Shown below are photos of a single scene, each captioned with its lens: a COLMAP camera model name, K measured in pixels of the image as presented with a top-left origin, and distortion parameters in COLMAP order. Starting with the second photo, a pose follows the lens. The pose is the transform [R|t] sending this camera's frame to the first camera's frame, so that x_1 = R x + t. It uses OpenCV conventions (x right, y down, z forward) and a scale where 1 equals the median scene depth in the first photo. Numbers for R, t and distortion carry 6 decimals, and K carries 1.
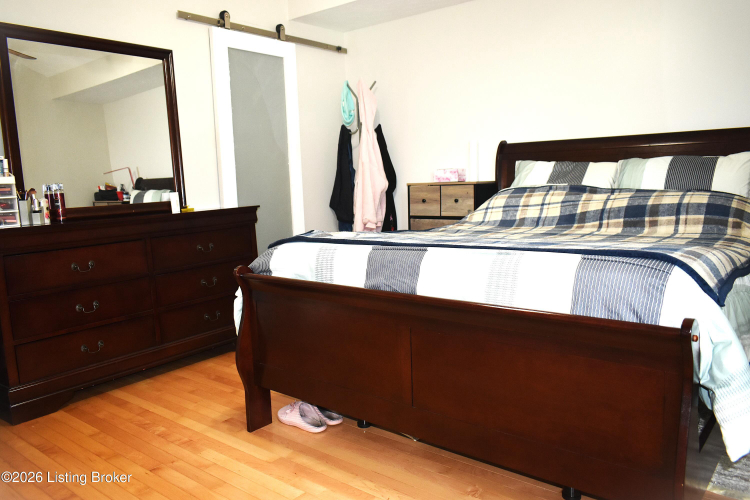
lens RADIAL K [[576.6, 0, 375.0], [0, 576.6, 250.0], [0, 0, 1]] dist [-0.022091, 0.013343]
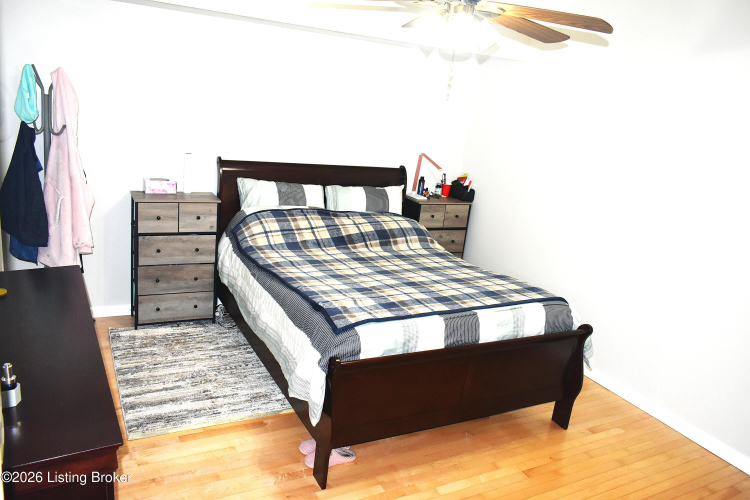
lens RADIAL K [[576.6, 0, 375.0], [0, 576.6, 250.0], [0, 0, 1]] dist [-0.022091, 0.013343]
pose [[0.387337, -0.167192, 0.906651, -0.679040], [-0.007811, 0.982788, 0.184569, -0.220309], [-0.921905, -0.078572, 0.379365, 0.305550]]
